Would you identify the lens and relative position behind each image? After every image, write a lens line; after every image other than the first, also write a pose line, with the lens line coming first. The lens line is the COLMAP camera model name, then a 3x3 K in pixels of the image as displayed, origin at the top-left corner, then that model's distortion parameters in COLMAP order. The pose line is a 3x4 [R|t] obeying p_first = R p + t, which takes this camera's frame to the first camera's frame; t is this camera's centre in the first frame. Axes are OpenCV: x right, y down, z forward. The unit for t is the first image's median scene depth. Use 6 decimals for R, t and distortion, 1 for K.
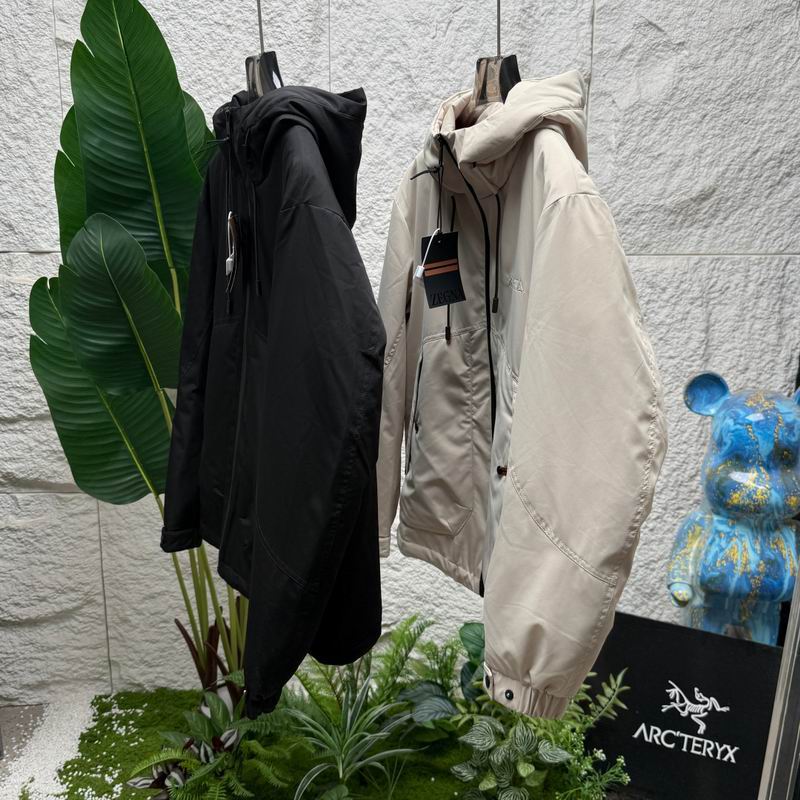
lens RADIAL K [[884.1, 0, 398.3], [0, 884.1, 398.5], [0, 0, 1]] dist [0.018607, -0.079204]
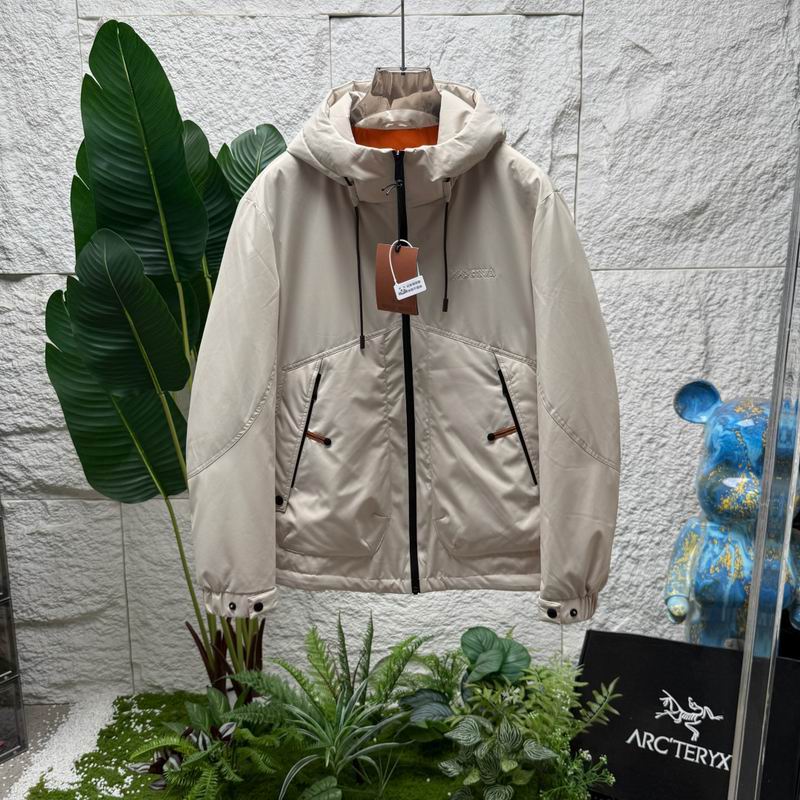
lens RADIAL K [[884.1, 0, 398.3], [0, 884.1, 398.5], [0, 0, 1]] dist [0.018607, -0.079204]
pose [[0.996429, -0.003227, -0.084378, 0.090971], [-0.001192, 0.998632, -0.052268, 0.044535], [0.084431, 0.052182, 0.995062, -0.038823]]
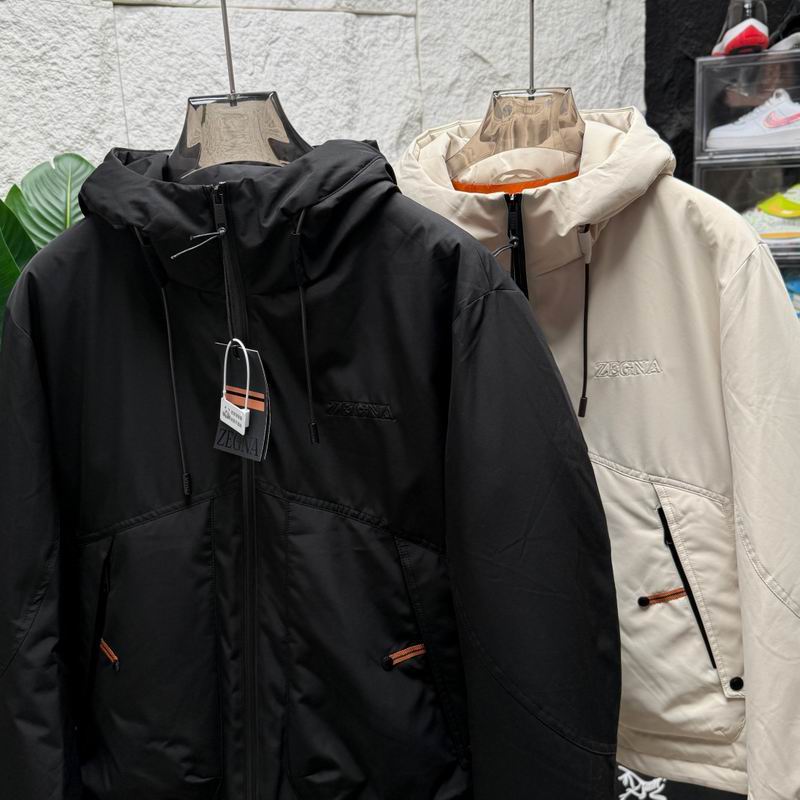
lens RADIAL K [[895.9, 0, 415.1], [0, 895.9, 401.2], [0, 0, 1]] dist [0.055618, -0.162124]
pose [[0.911031, -0.154582, 0.382265, -0.185664], [0.171025, 0.985224, -0.009185, -0.071058], [-0.375197, 0.073745, 0.924007, 0.183383]]
